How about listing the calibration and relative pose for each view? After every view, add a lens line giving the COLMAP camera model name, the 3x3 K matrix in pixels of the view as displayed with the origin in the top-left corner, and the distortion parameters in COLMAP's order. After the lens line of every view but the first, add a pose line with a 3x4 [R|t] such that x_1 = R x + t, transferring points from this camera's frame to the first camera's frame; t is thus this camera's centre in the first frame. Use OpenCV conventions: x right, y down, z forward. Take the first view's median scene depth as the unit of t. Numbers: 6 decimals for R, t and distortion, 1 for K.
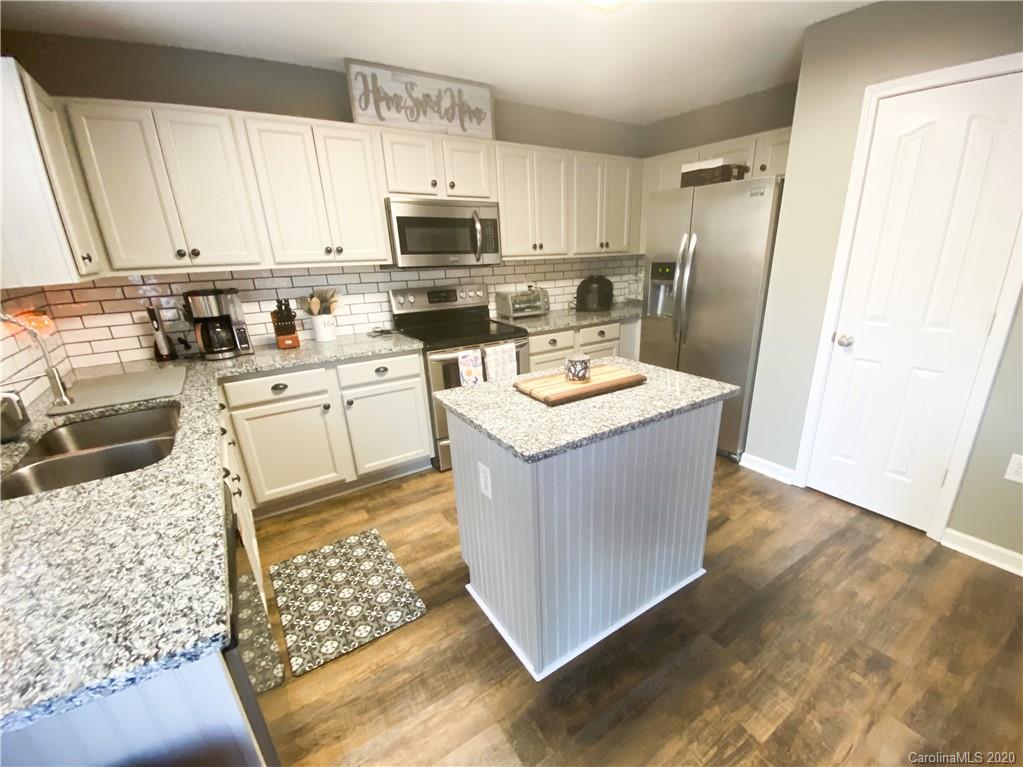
lens RADIAL K [[432.6, 0, 538.8], [0, 432.6, 413.8], [0, 0, 1]] dist [0.011673, -0.018723]
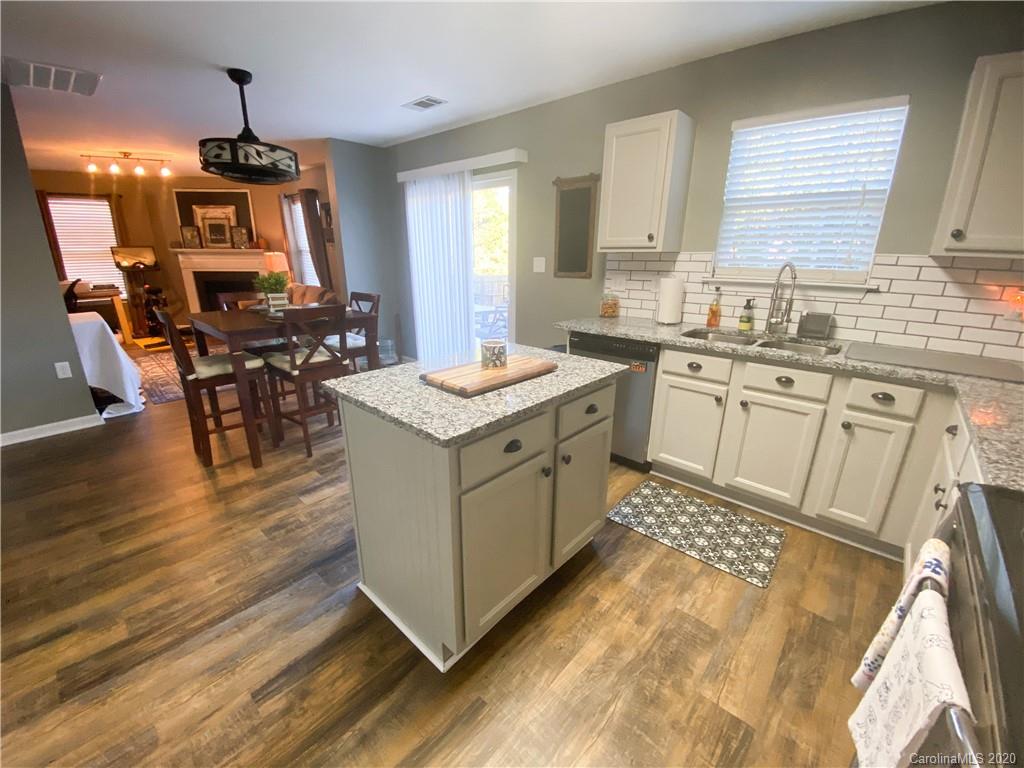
lens RADIAL K [[416.8, 0, 510.8], [0, 416.8, 390.7], [0, 0, 1]] dist [0.019437, -0.022785]
pose [[-0.975160, 0.087416, -0.203522, 0.169051], [-0.060375, 0.779142, 0.623934, -0.415643], [0.213114, 0.620723, -0.754510, 1.162664]]
